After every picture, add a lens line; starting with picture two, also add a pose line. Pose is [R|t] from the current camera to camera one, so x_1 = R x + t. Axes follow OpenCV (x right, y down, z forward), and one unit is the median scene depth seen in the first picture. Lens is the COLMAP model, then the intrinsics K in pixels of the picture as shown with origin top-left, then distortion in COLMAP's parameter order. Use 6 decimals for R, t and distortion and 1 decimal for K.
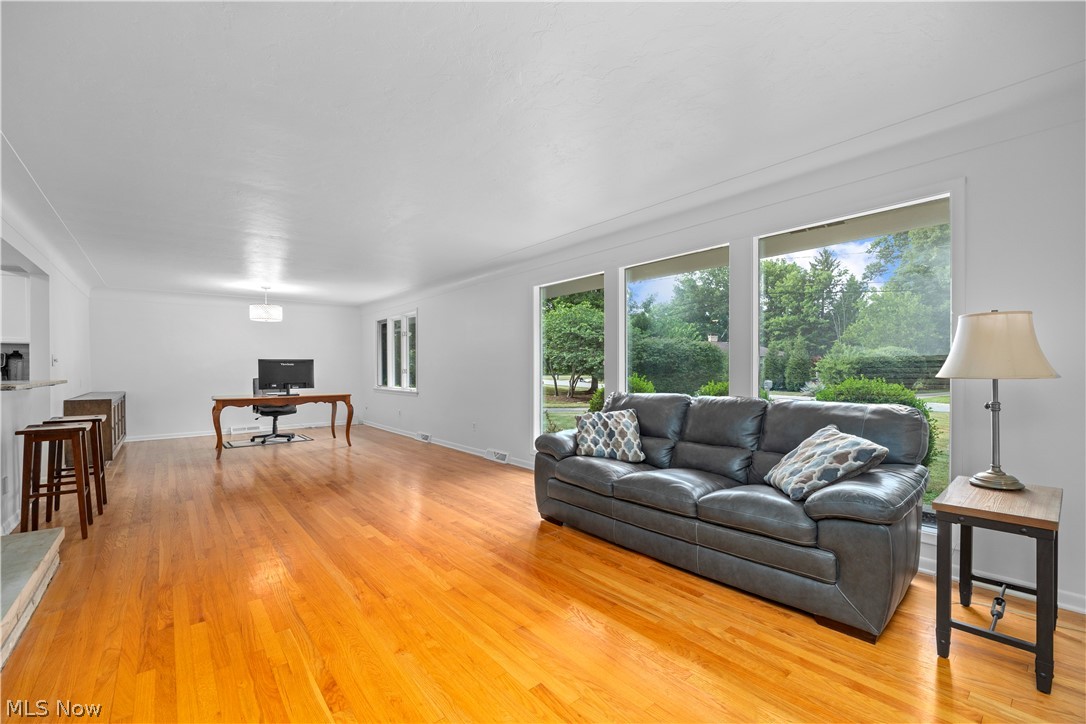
lens RADIAL K [[445.2, 0, 540.9], [0, 445.2, 364.8], [0, 0, 1]] dist [-0.017119, 0.000138]
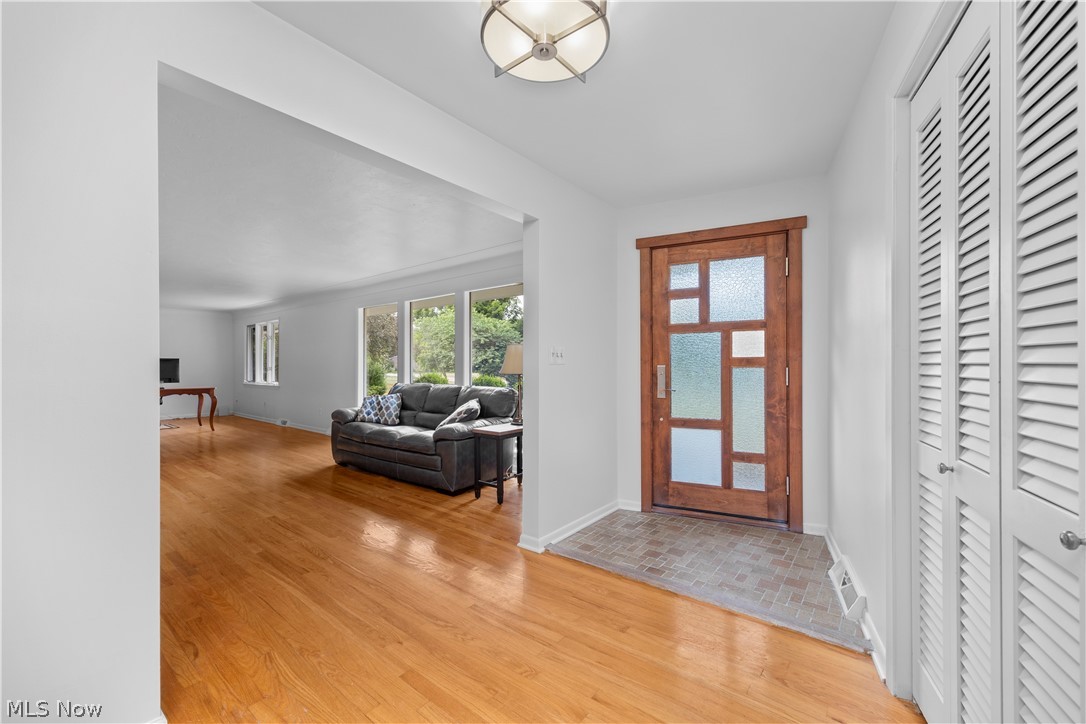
lens RADIAL K [[410.4, 0, 529.0], [0, 410.4, 367.4], [0, 0, 1]] dist [-0.000260, 0.000007]
pose [[0.978565, 0.005649, 0.205860, 0.377927], [-0.007734, 0.999927, 0.009326, -0.011152], [-0.205792, -0.010718, 0.978537, -0.564060]]
